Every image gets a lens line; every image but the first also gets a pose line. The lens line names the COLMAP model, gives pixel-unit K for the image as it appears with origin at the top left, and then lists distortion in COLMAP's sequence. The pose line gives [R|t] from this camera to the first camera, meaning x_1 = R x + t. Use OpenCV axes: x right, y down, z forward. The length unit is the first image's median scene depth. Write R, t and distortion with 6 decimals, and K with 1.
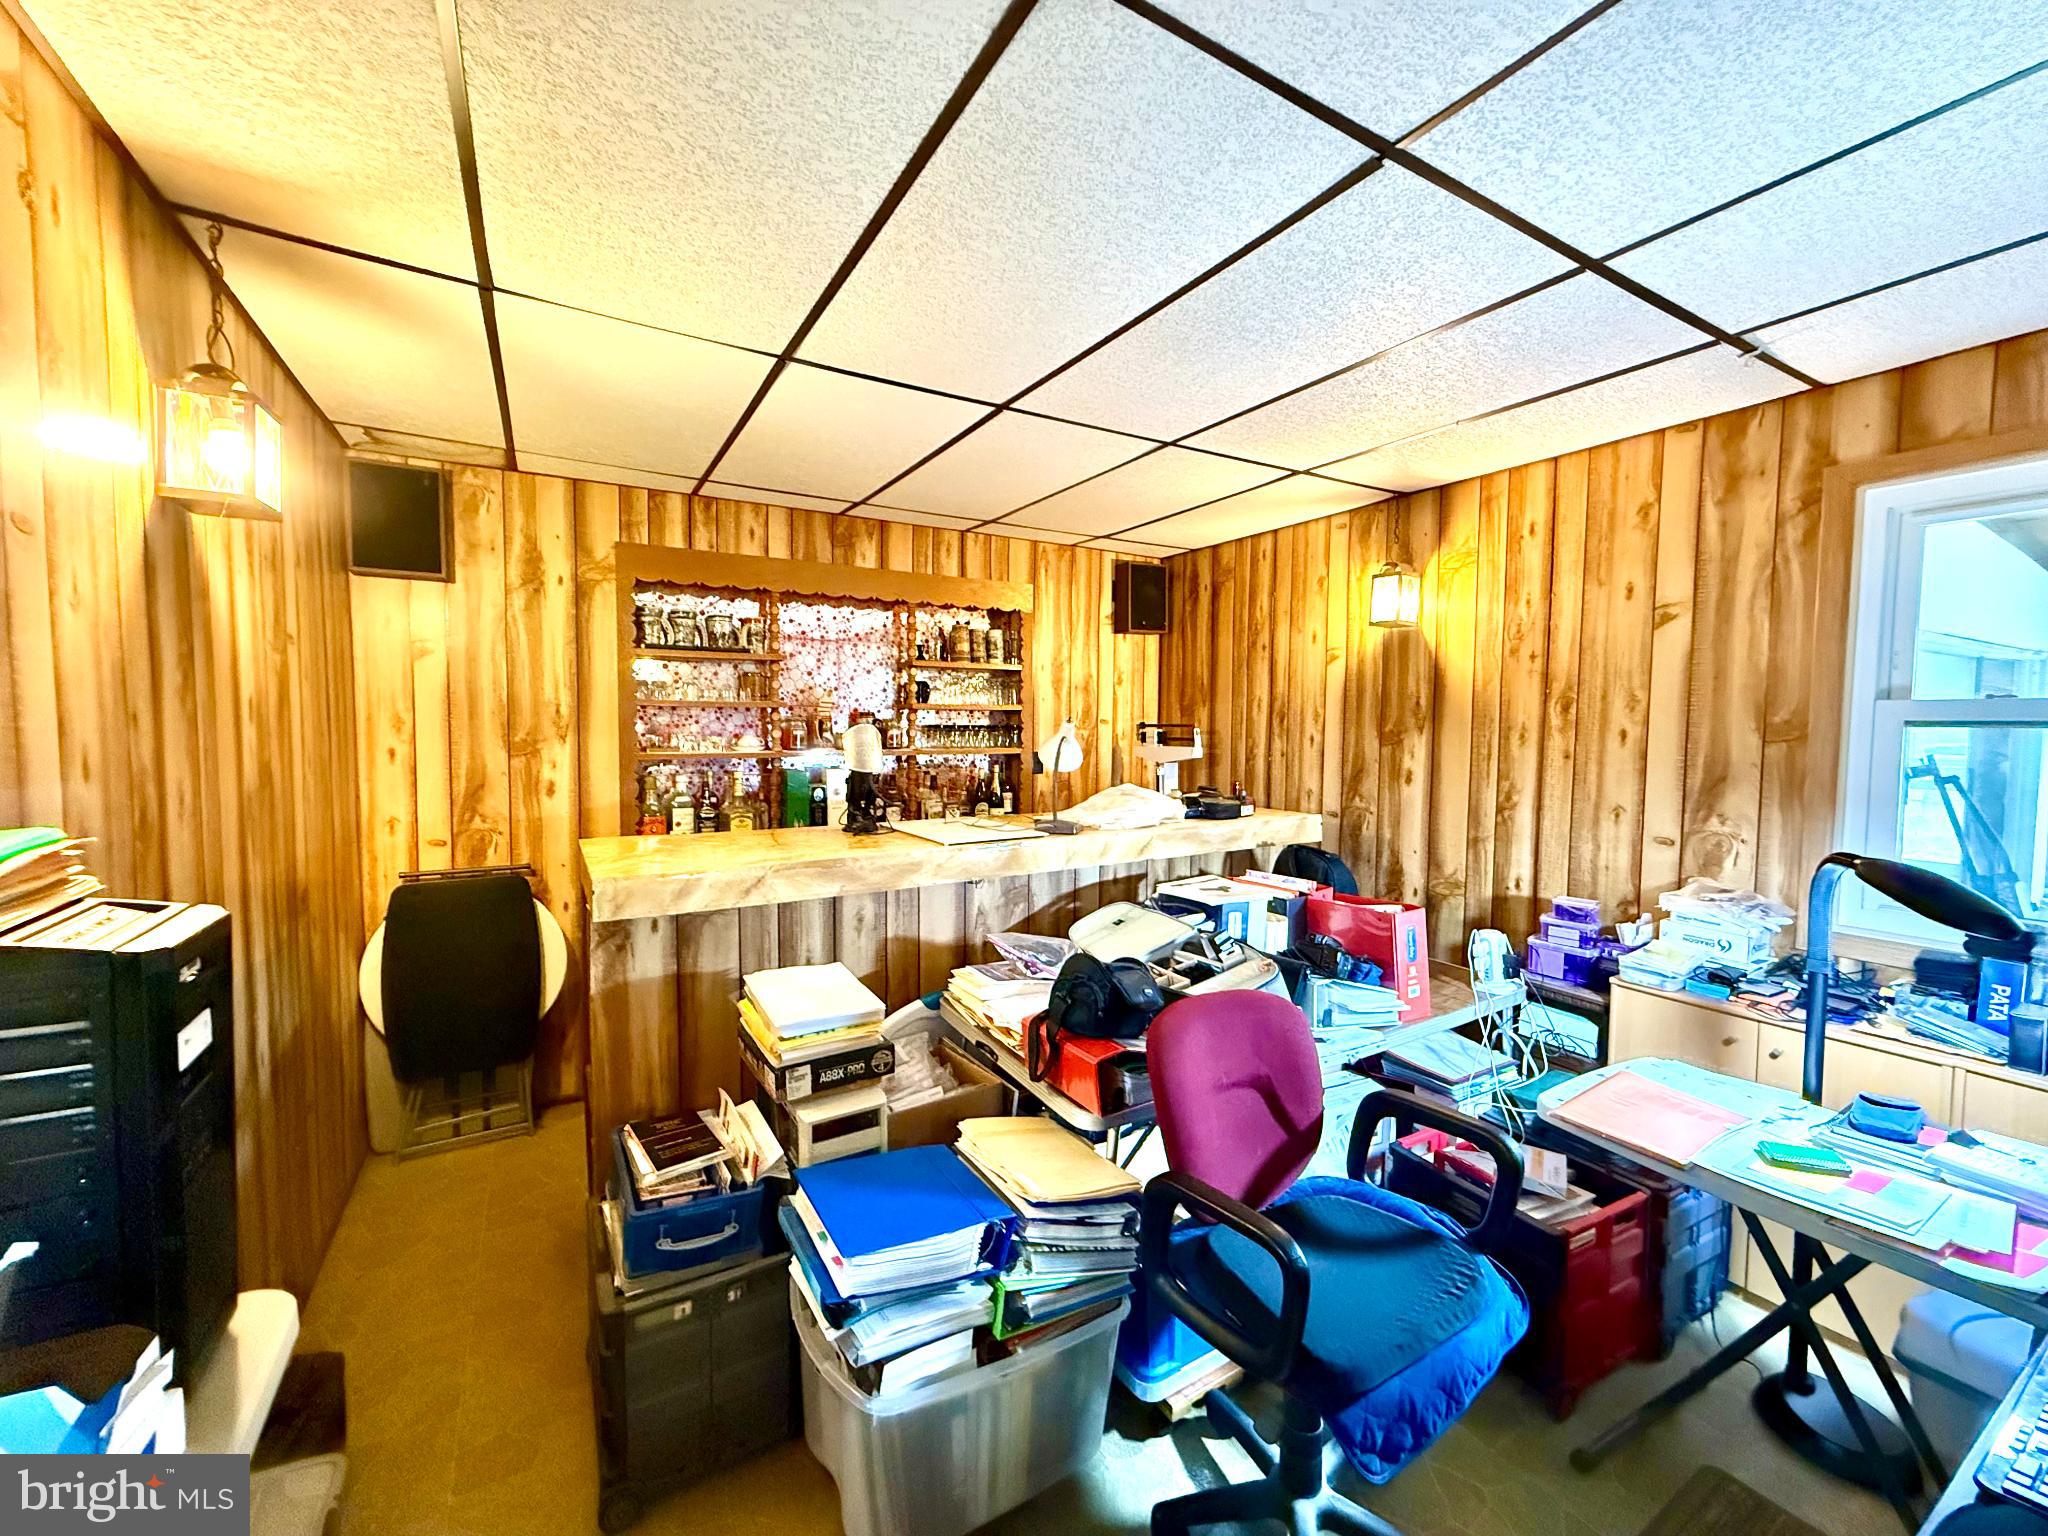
lens RADIAL K [[813.7, 0, 1026.5], [0, 813.7, 762.1], [0, 0, 1]] dist [0.001010, -0.000042]
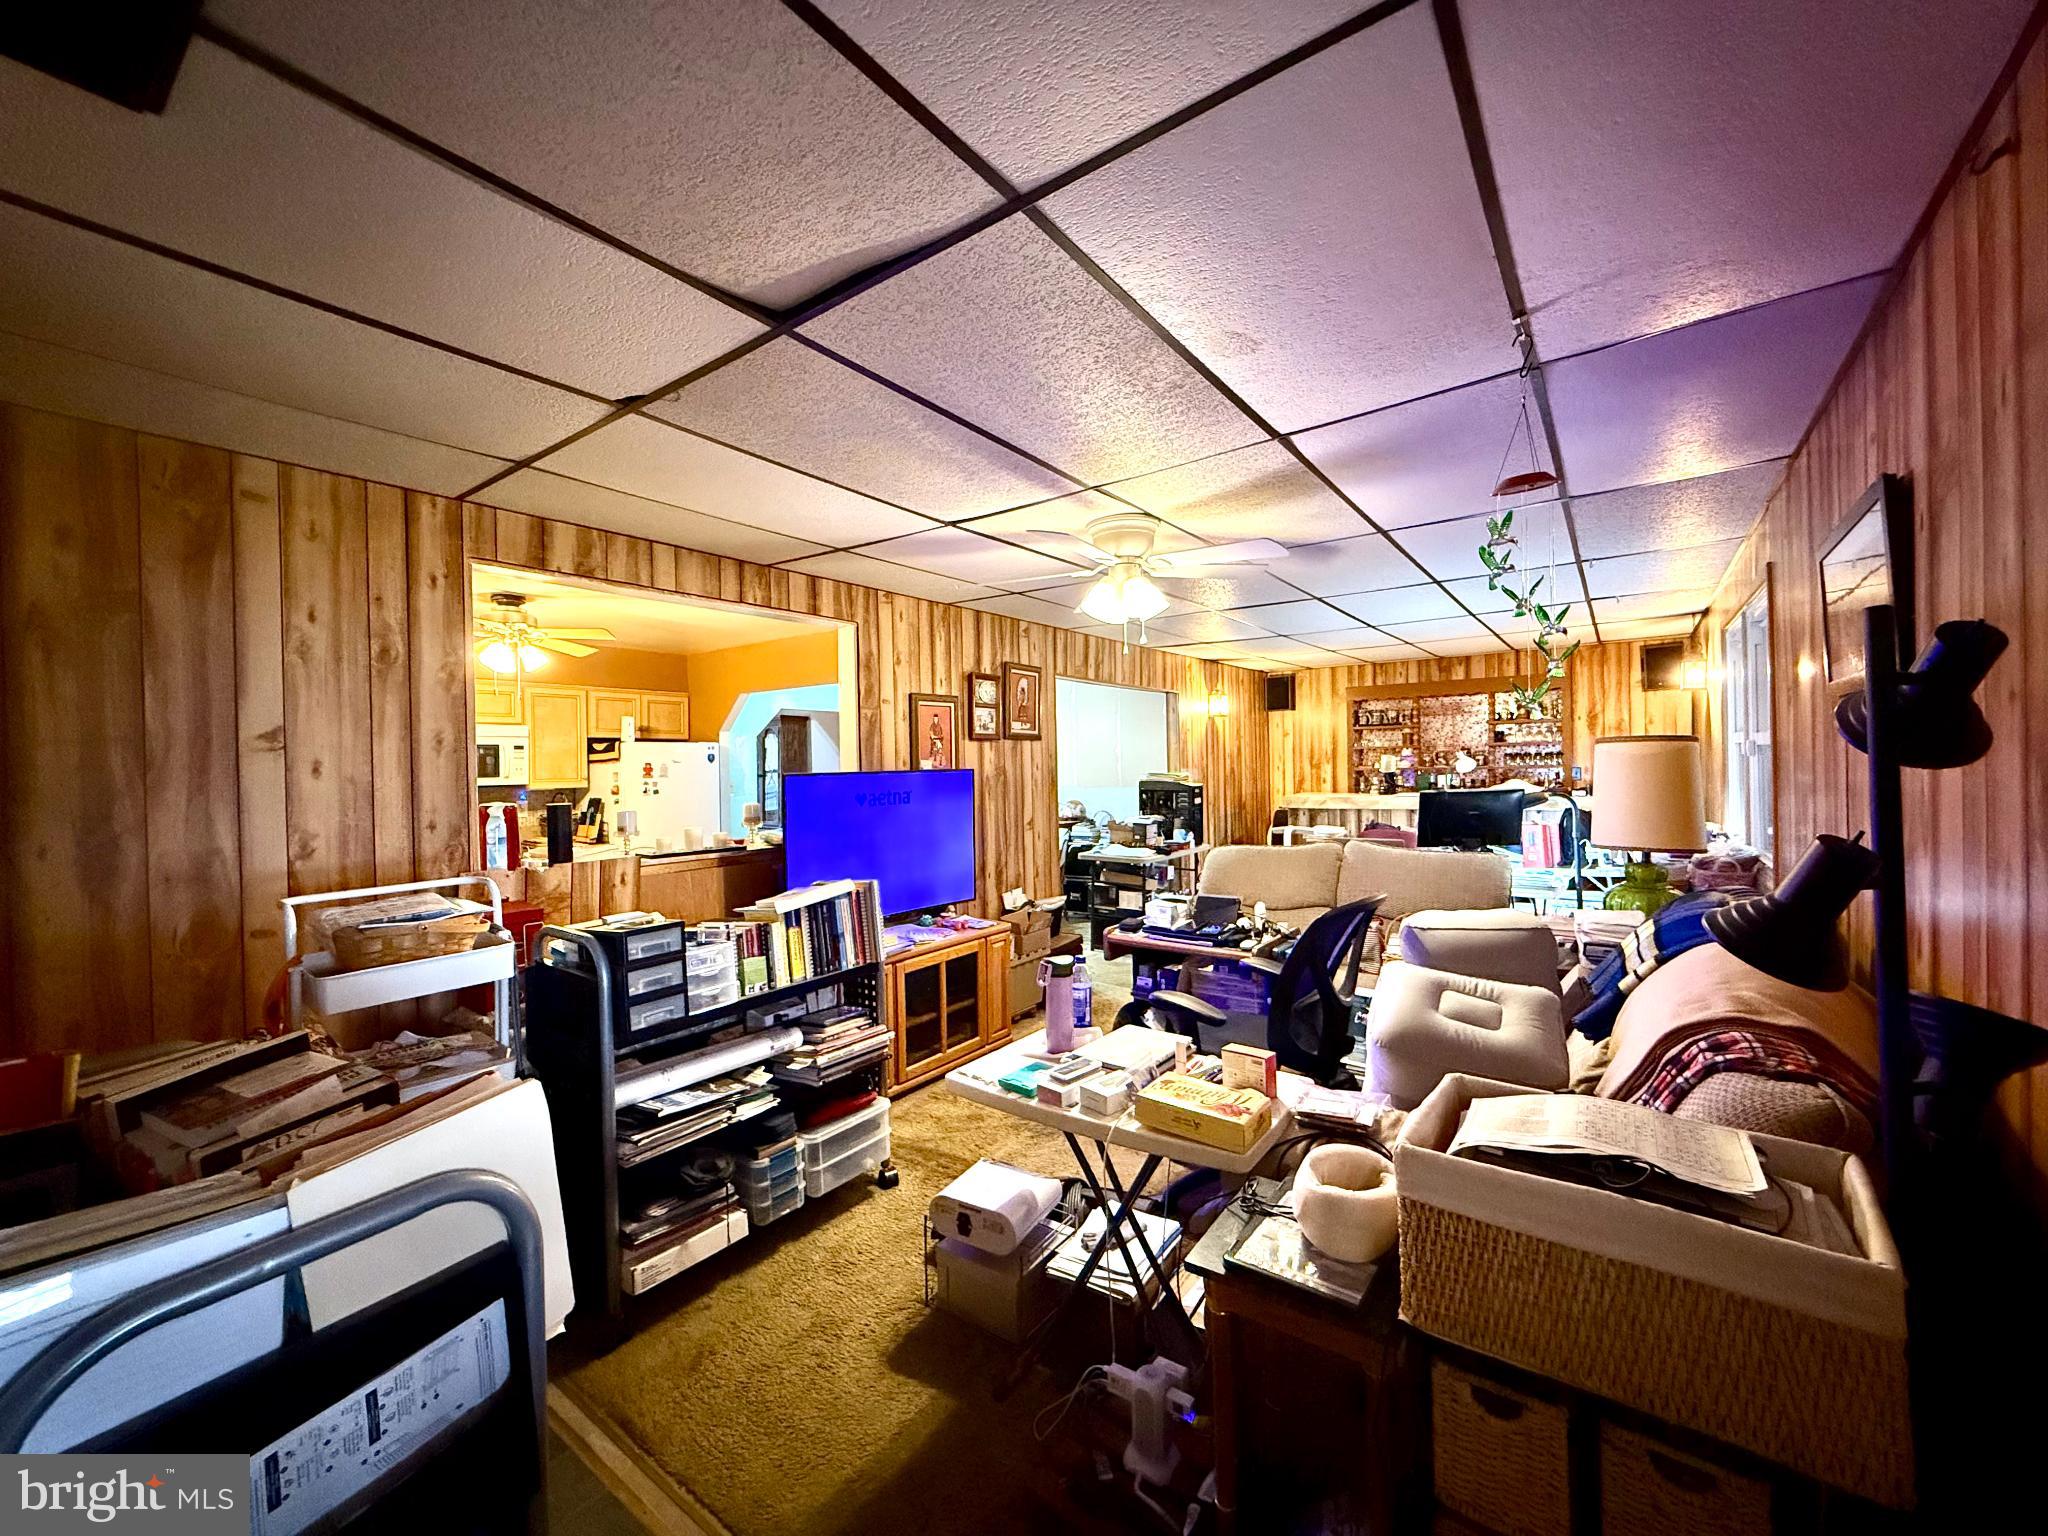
lens RADIAL K [[813.7, 0, 1026.5], [0, 813.7, 771.1], [0, 0, 1]] dist [0.001010, -0.000042]
pose [[0.392880, -0.006452, -0.919567, 1.390565], [-0.021883, 0.999627, -0.016364, 0.059239], [0.919329, 0.026552, 0.392592, -0.900698]]
